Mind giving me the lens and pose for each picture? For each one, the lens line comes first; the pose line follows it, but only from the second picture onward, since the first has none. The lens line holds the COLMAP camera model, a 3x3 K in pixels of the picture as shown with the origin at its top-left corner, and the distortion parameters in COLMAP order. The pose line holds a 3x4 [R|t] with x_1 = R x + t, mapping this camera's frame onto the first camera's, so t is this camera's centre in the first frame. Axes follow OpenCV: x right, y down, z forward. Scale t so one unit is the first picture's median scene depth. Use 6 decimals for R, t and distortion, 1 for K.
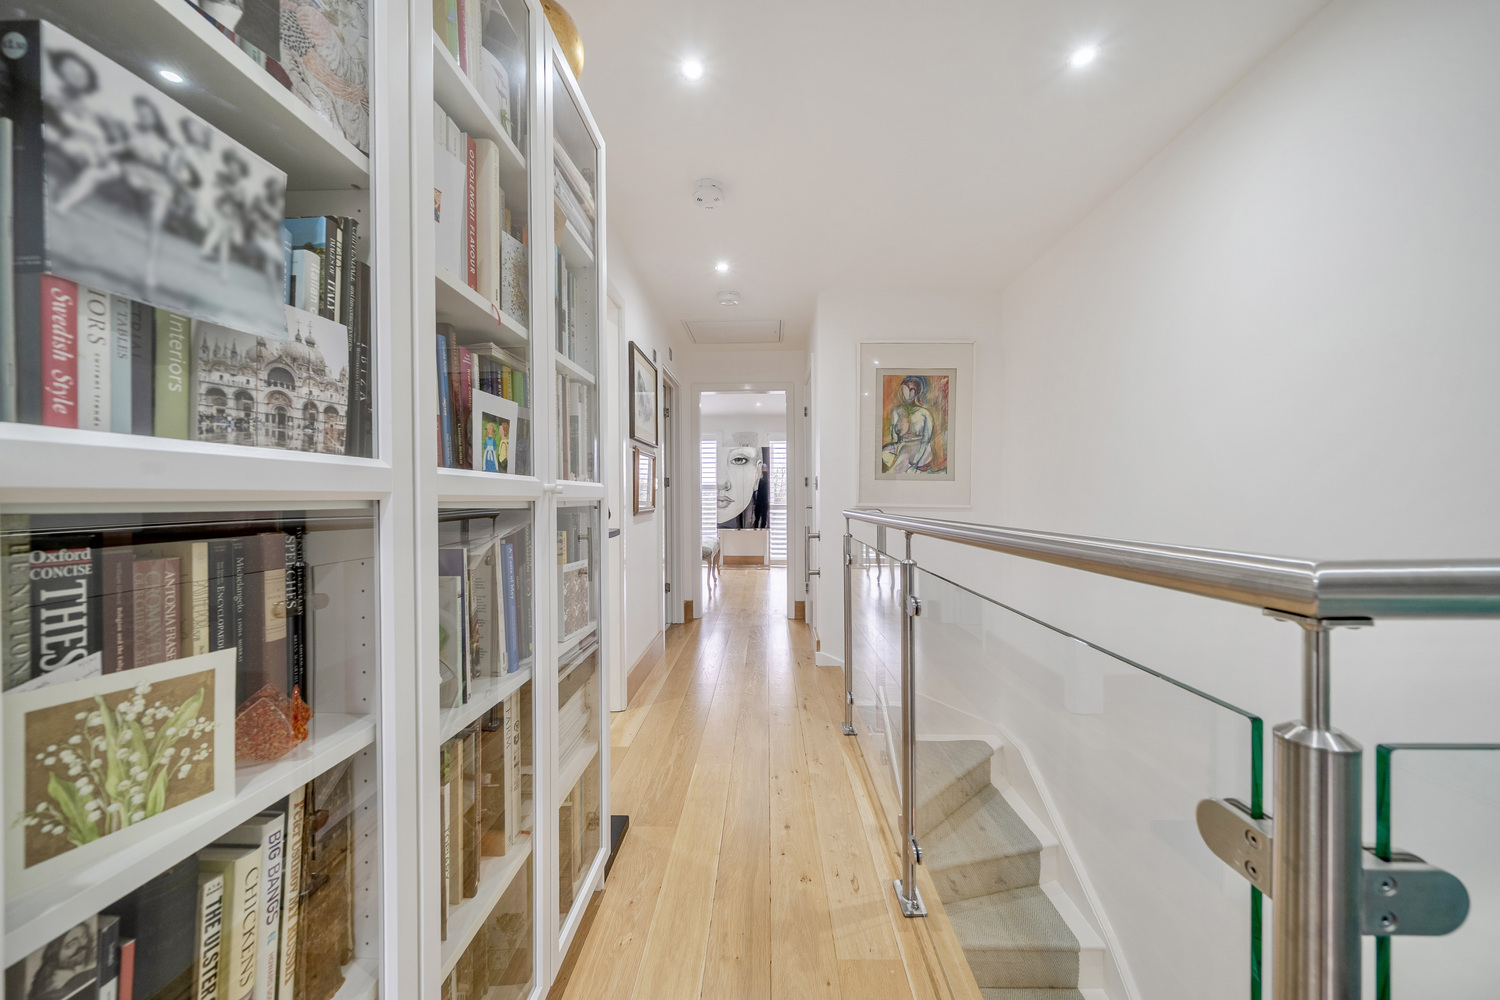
lens RADIAL K [[517.6, 0, 752.0], [0, 517.6, 499.6], [0, 0, 1]] dist [-0.012312, 0.001181]
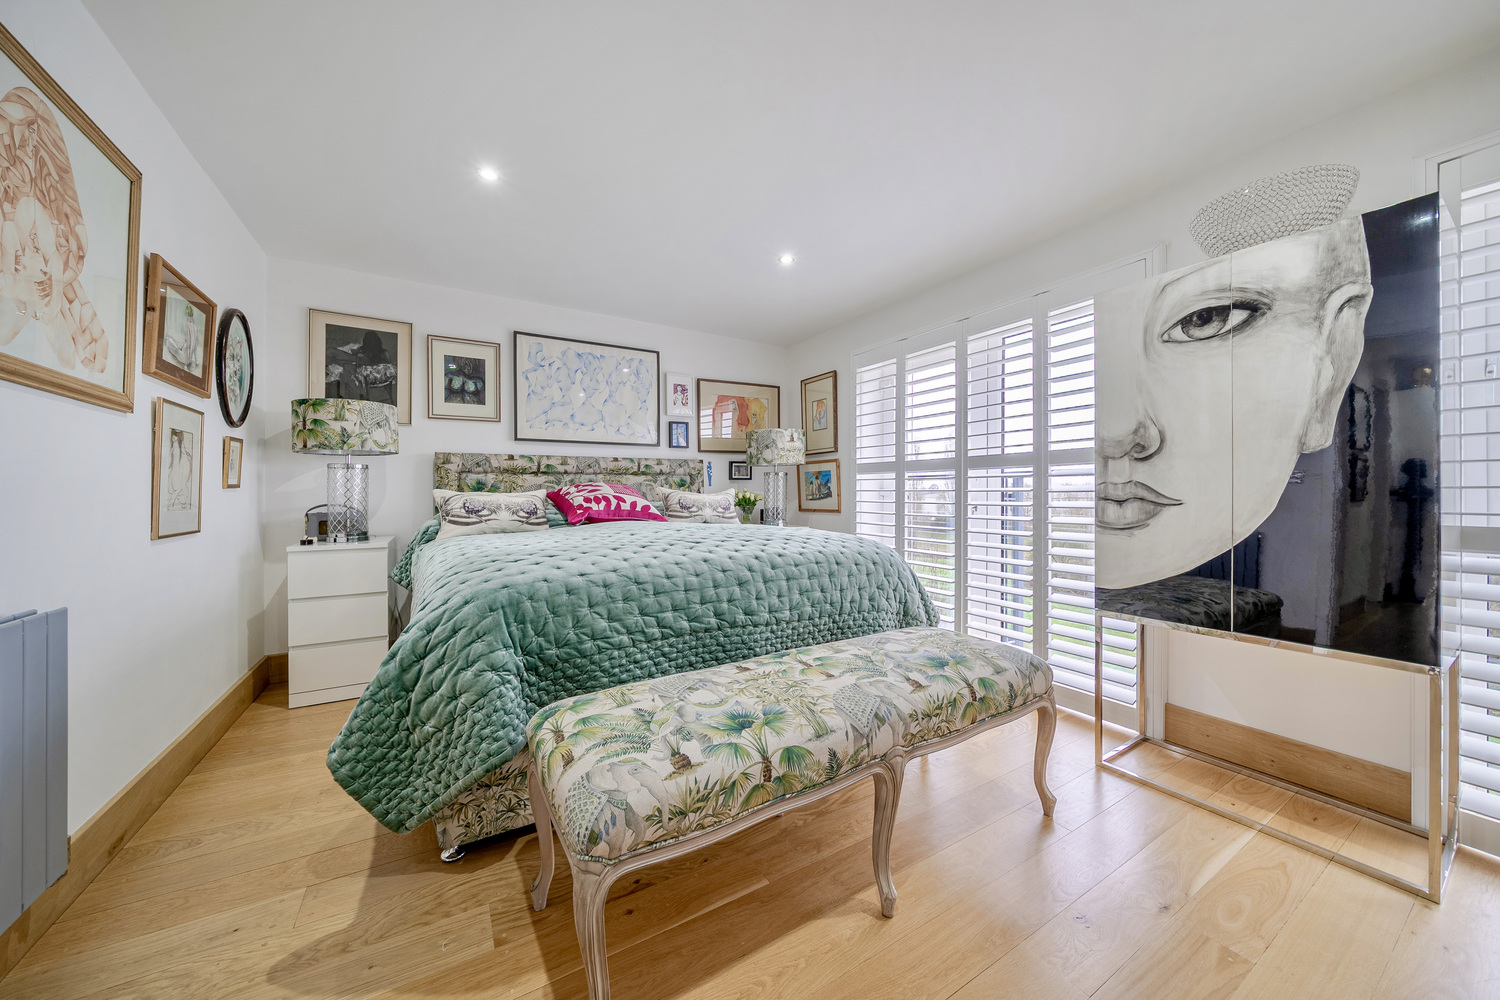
lens RADIAL K [[517.6, 0, 745.1], [0, 517.6, 498.5], [0, 0, 1]] dist [-0.012312, 0.001181]
pose [[0.526098, 0.002395, -0.850421, 0.056873], [-0.003646, 0.999993, 0.000560, 0.000830], [0.850416, 0.002806, 0.526103, 0.717944]]
